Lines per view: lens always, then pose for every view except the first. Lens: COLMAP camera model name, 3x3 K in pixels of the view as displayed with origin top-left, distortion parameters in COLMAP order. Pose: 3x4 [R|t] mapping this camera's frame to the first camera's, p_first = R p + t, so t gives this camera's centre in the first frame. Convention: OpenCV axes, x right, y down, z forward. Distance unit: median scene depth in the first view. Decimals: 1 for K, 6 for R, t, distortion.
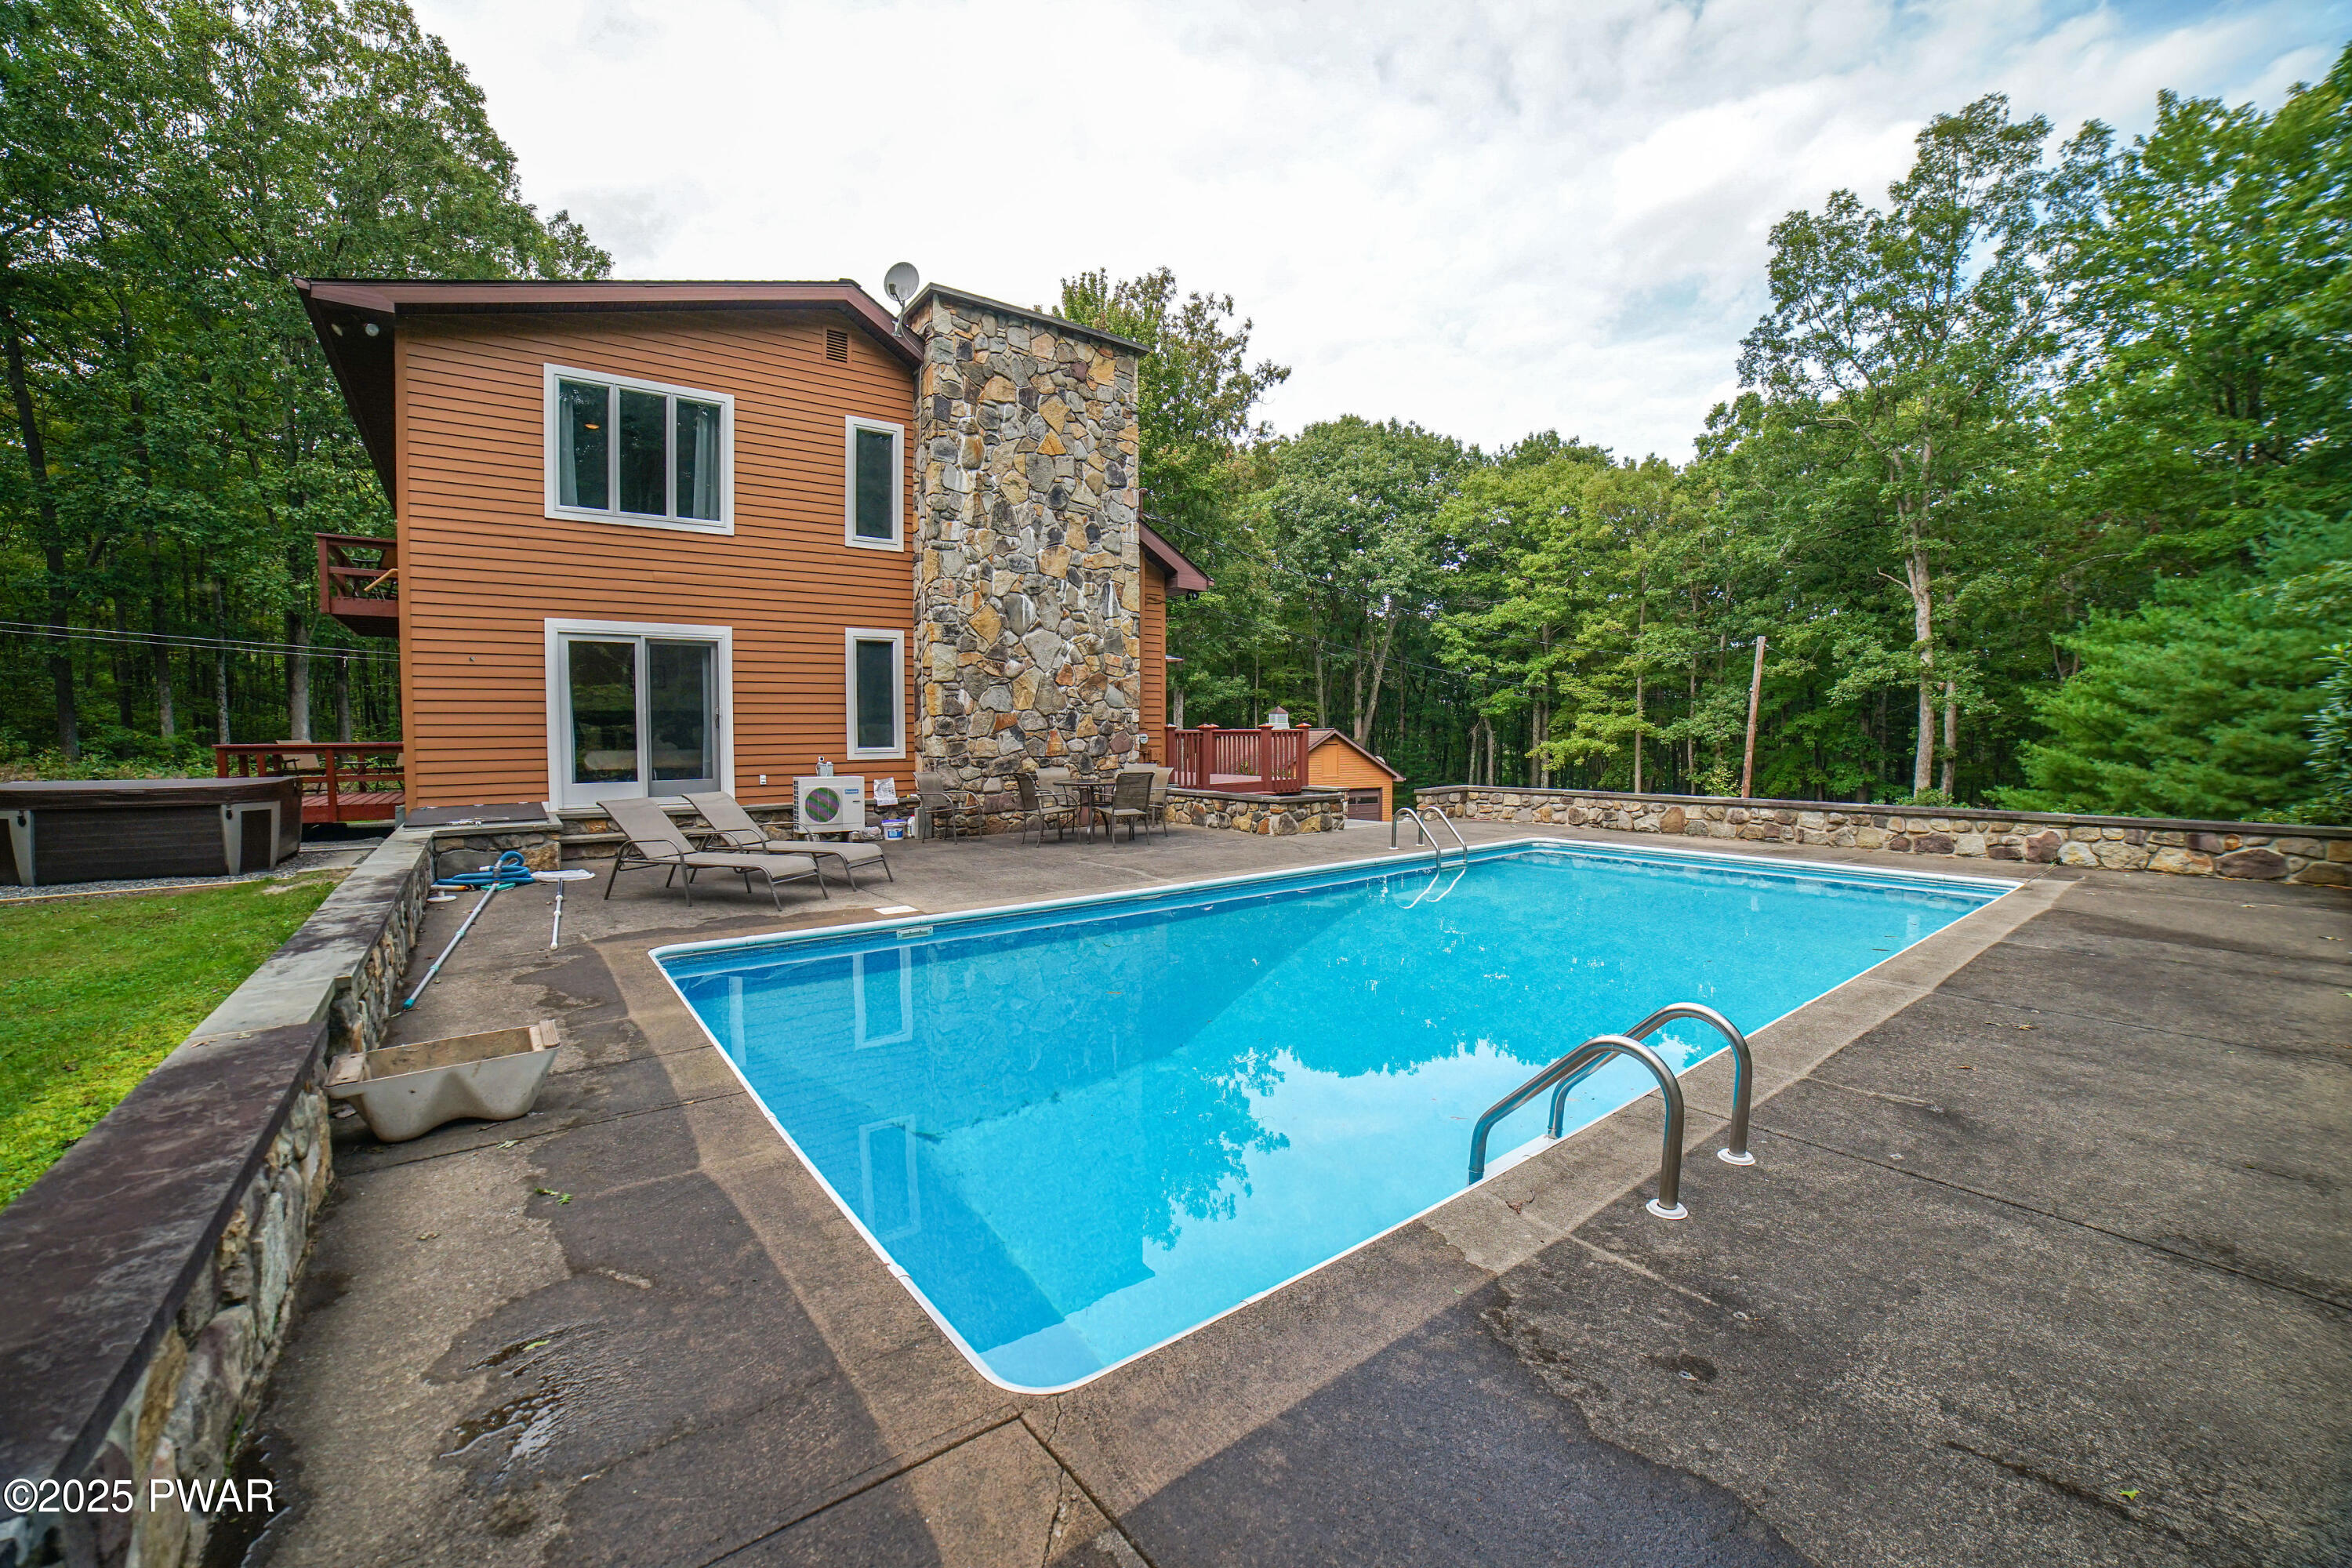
lens RADIAL K [[955.0, 0, 1167.5], [0, 955.0, 774.8], [0, 0, 1]] dist [-0.002931, -0.000148]
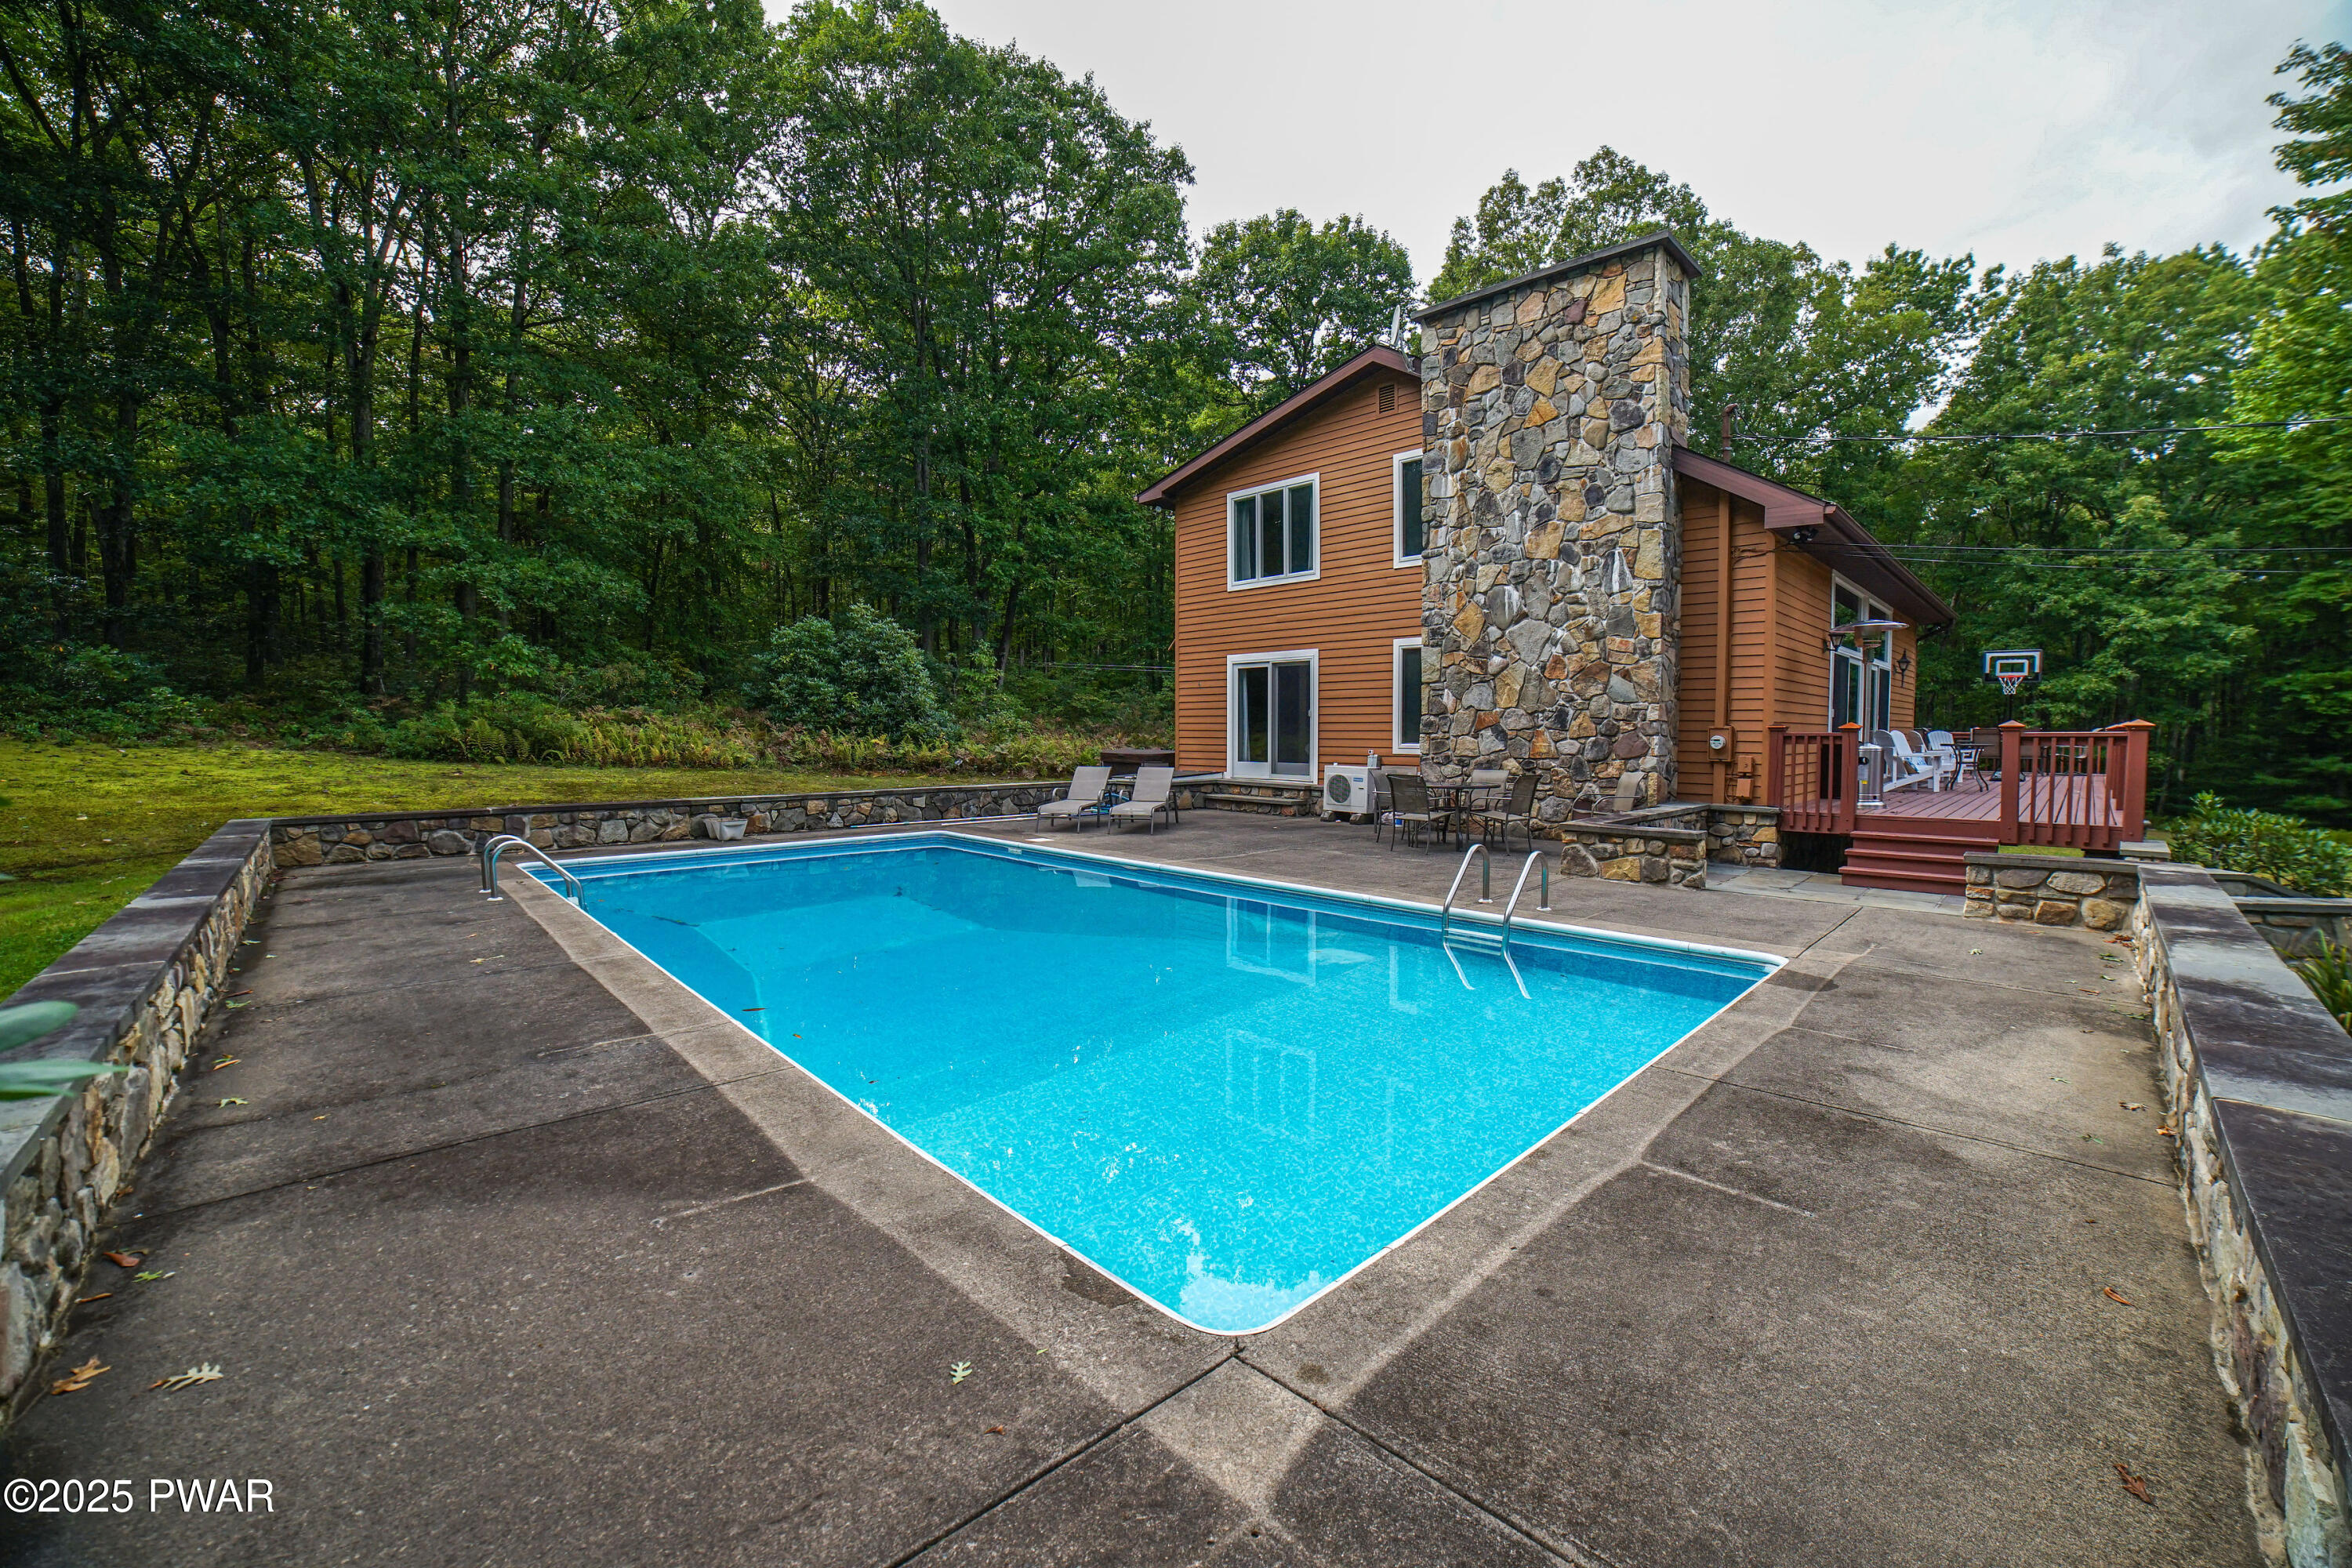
lens RADIAL K [[955.0, 0, 1170.2], [0, 955.0, 777.3], [0, 0, 1]] dist [-0.002931, -0.000148]
pose [[0.173350, 0.060264, -0.983015, 0.734844], [-0.047530, 0.997475, 0.052769, -0.033949], [0.983713, 0.037576, 0.175777, 0.517881]]
